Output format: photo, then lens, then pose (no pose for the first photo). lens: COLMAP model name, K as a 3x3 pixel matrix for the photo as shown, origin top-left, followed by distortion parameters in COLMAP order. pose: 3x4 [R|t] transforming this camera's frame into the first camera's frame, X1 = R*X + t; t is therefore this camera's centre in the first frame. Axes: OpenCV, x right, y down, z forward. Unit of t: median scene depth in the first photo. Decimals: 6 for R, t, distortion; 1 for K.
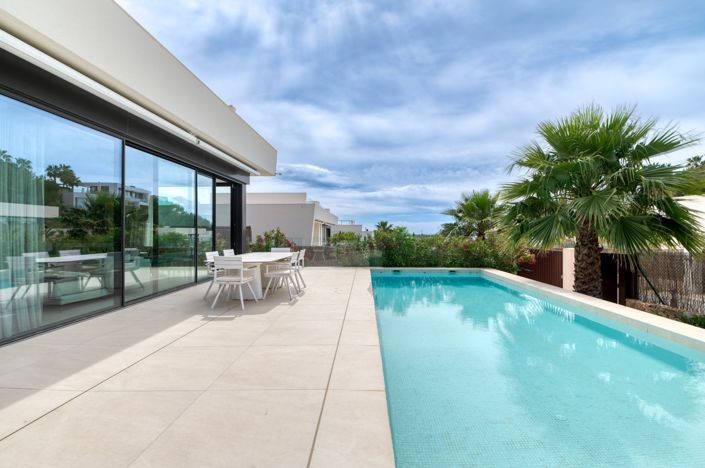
lens RADIAL K [[312.9, 0, 352.5], [0, 312.9, 234.0], [0, 0, 1]] dist [0.001442, 0.000253]
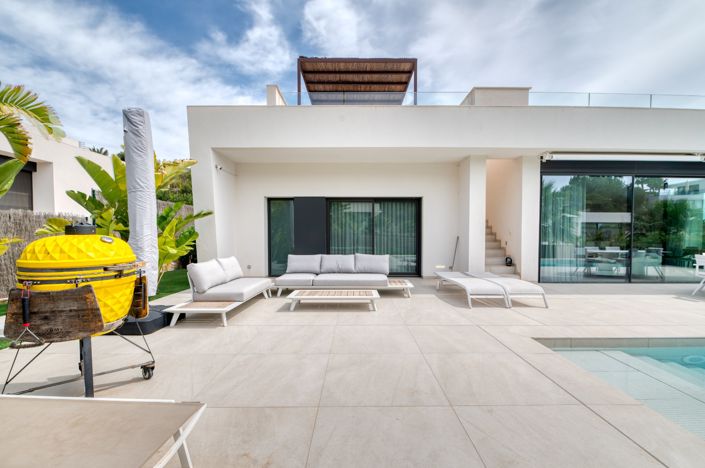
lens RADIAL K [[304.7, 0, 353.8], [0, 304.7, 244.3], [0, 0, 1]] dist [-0.000043, -0.007739]
pose [[0.035409, 0.038486, -0.998632, 0.519303], [-0.009162, 0.999229, 0.038184, -0.003588], [0.999331, 0.007798, 0.035734, -0.307618]]
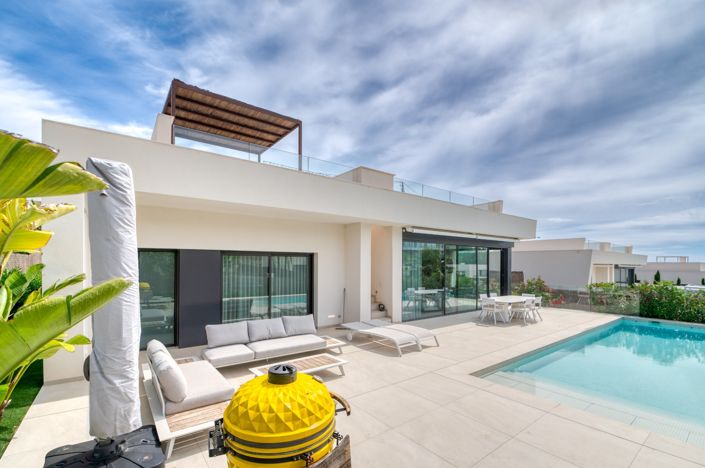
lens RADIAL K [[311.8, 0, 352.0], [0, 311.8, 258.2], [0, 0, 1]] dist [-0.000509, 0.000053]
pose [[0.638118, -0.003554, -0.769931, 0.440085], [-0.012543, 0.999809, -0.015011, -0.107623], [0.769837, 0.019236, 0.637951, -0.729221]]
